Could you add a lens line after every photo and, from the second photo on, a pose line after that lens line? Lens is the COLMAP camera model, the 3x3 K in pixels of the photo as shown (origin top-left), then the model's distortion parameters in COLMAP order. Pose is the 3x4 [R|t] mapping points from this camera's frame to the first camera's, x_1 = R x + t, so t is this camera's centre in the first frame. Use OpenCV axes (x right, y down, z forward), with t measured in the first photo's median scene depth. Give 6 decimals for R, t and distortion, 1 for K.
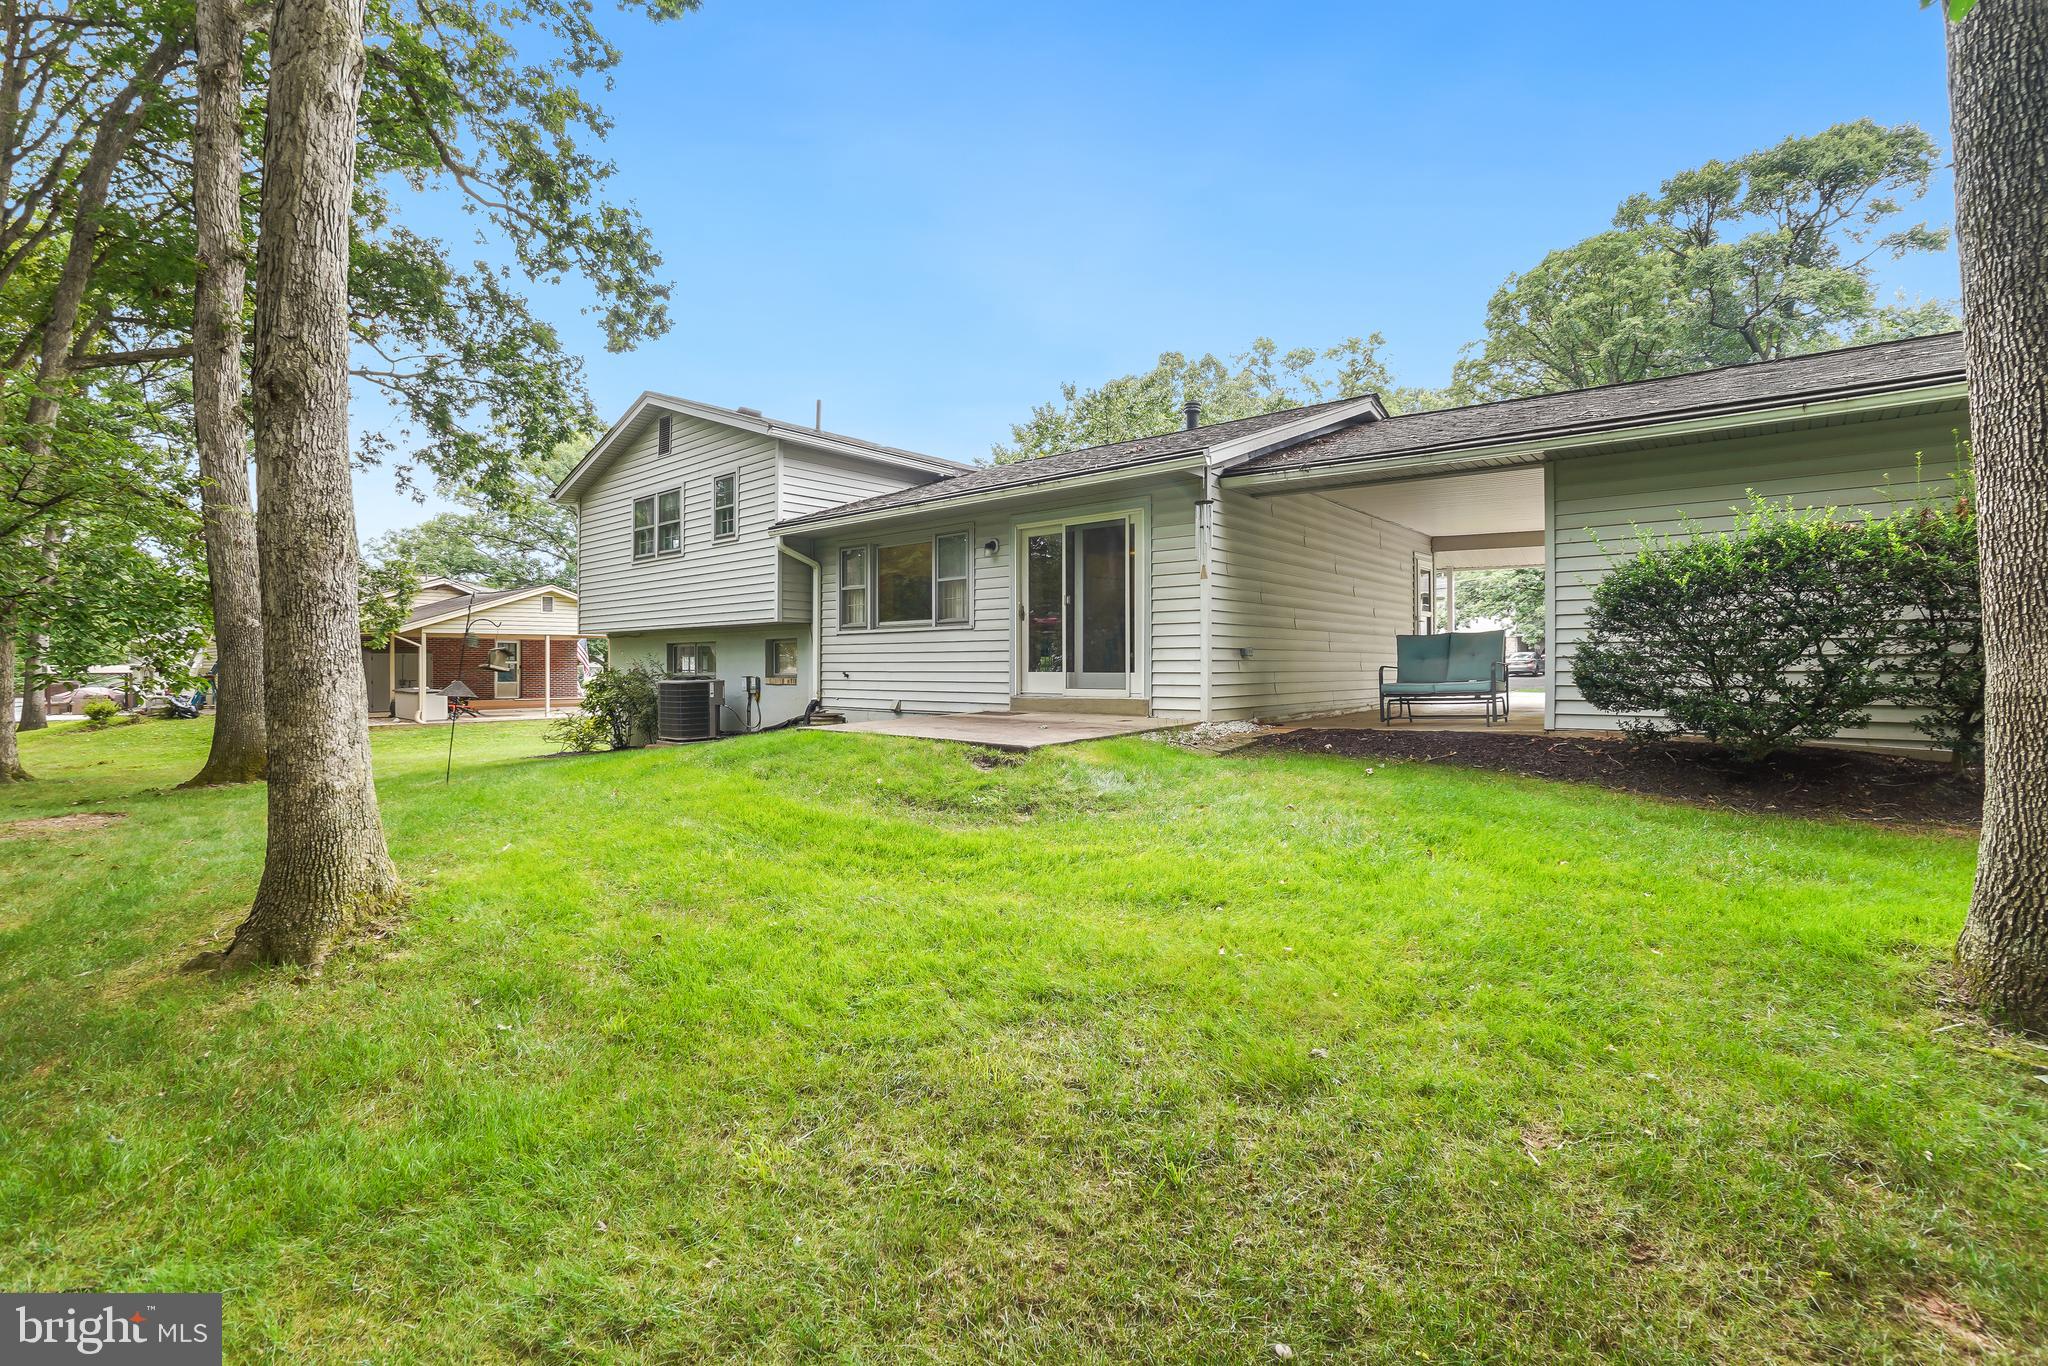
lens RADIAL K [[821.8, 0, 1033.6], [0, 821.8, 666.8], [0, 0, 1]] dist [0.011074, 0.000094]
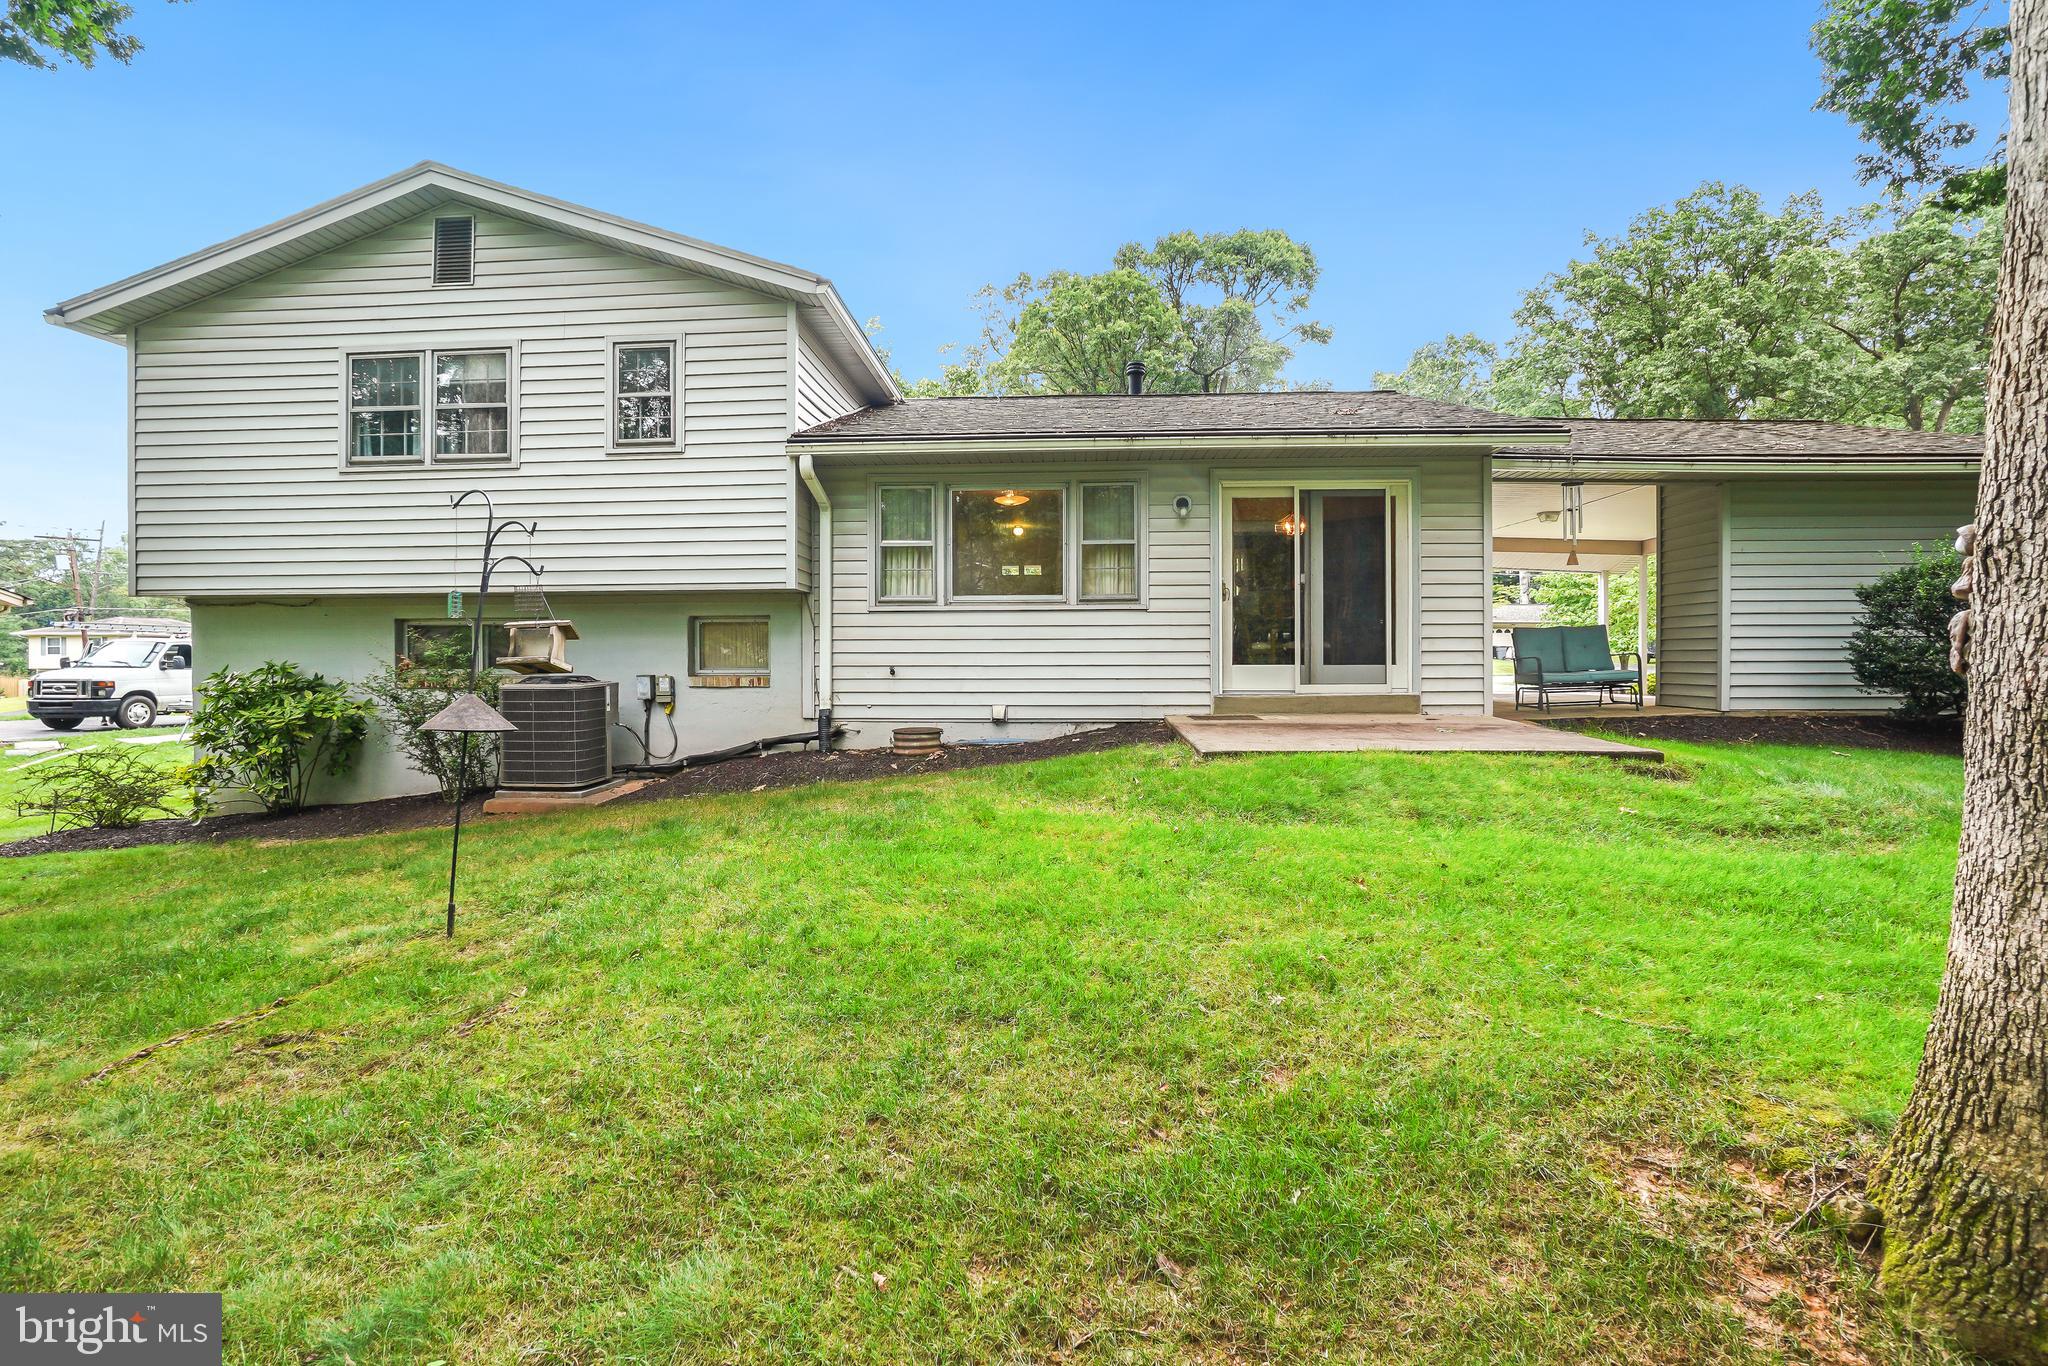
lens RADIAL K [[924.1, 0, 1025.7], [0, 924.1, 686.4], [0, 0, 1]] dist [-0.004256, -0.000720]
pose [[0.824124, -0.012402, 0.566274, -0.607490], [0.002048, 0.999819, 0.018917, 0.008665], [-0.566406, -0.014430, 0.824000, 0.321074]]
